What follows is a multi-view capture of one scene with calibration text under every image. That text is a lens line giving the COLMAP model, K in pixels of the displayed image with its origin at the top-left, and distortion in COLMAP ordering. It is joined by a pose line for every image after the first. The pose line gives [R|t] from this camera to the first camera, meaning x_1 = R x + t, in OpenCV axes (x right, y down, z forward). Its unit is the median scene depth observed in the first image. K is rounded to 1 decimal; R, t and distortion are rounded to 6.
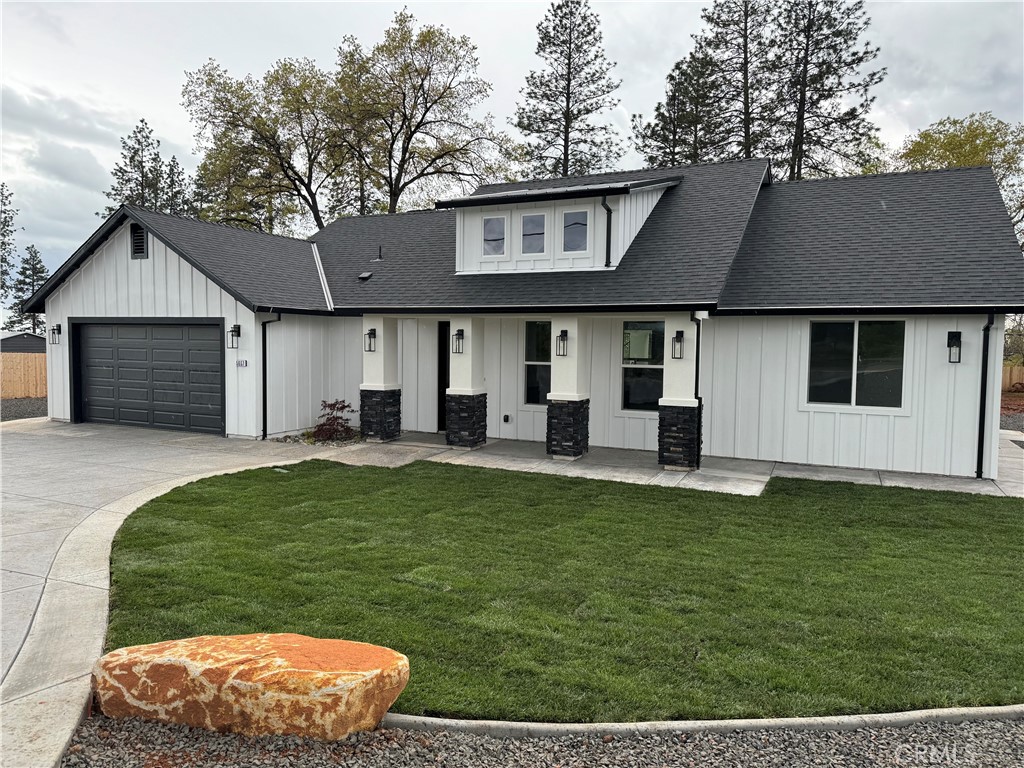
lens RADIAL K [[714.1, 0, 512.0], [0, 714.1, 384.0], [0, 0, 1]] dist [0.044229, -0.050326]
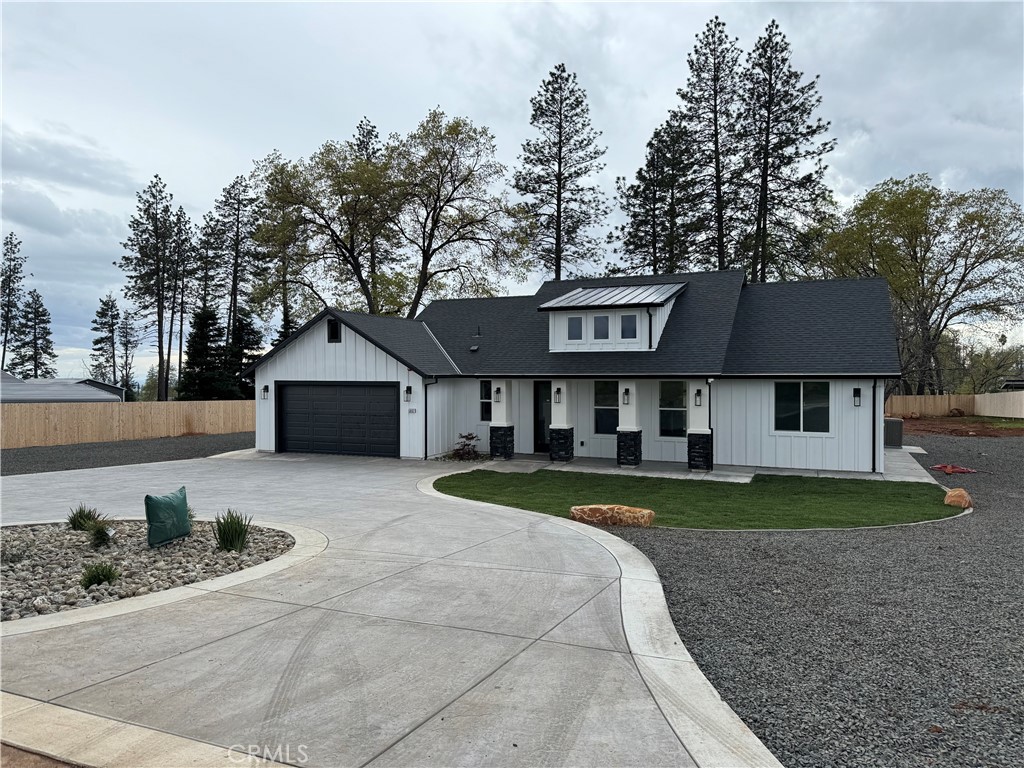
lens RADIAL K [[709.3, 0, 512.0], [0, 709.3, 384.0], [0, 0, 1]] dist [0.102000, -0.157665]
pose [[0.999287, -0.015242, 0.034529, -0.046767], [0.016726, 0.998930, -0.043109, -0.003746], [-0.033835, 0.043656, 0.998474, -0.118946]]
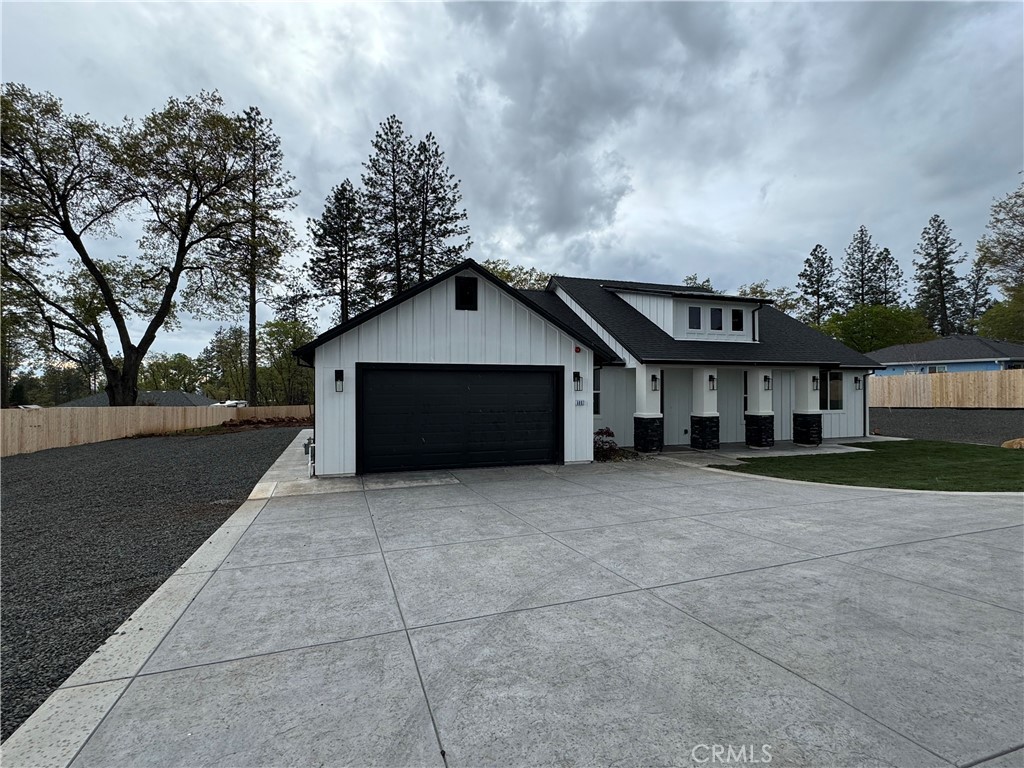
lens RADIAL K [[497.3, 0, 512.0], [0, 497.3, 384.0], [0, 0, 1]] dist [0.021396, -0.029125]
pose [[0.718942, -0.009747, 0.695001, -0.233052], [0.054768, 0.997587, -0.042664, -0.006806], [-0.692909, 0.068736, 0.717741, 0.102494]]
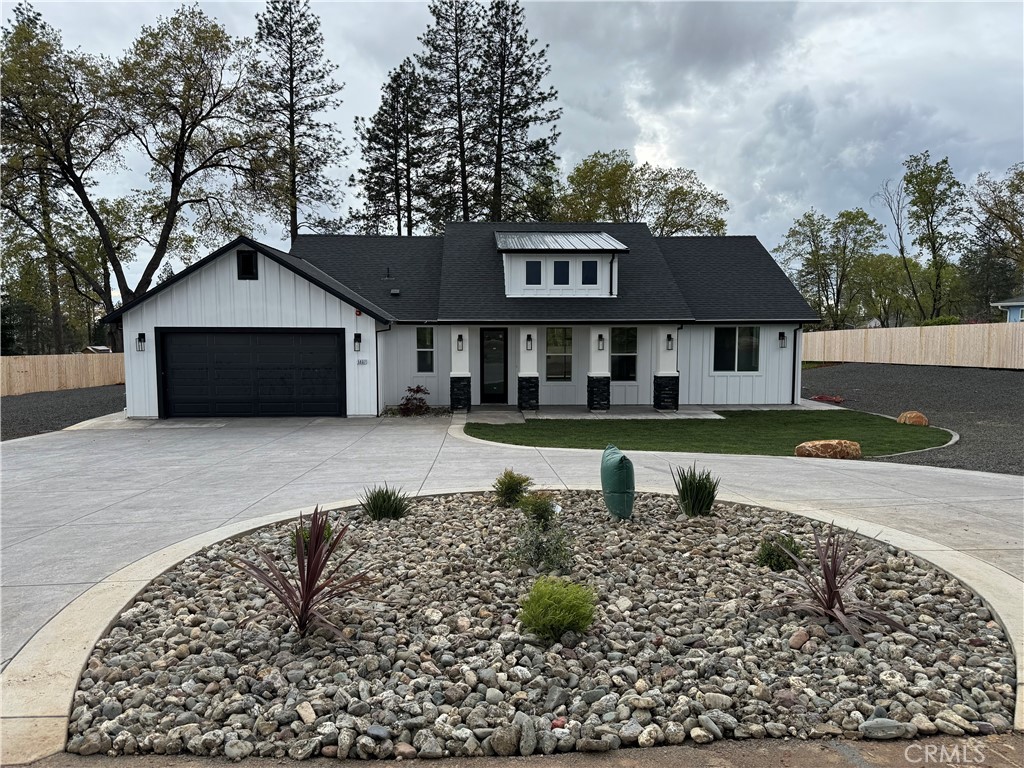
lens RADIAL K [[709.3, 0, 512.0], [0, 709.3, 384.0], [0, 0, 1]] dist [0.102000, -0.157665]
pose [[0.882462, -0.052392, 0.467456, -0.166357], [0.040996, 0.998563, 0.034526, -0.004816], [-0.468593, -0.011304, 0.883342, -0.068665]]
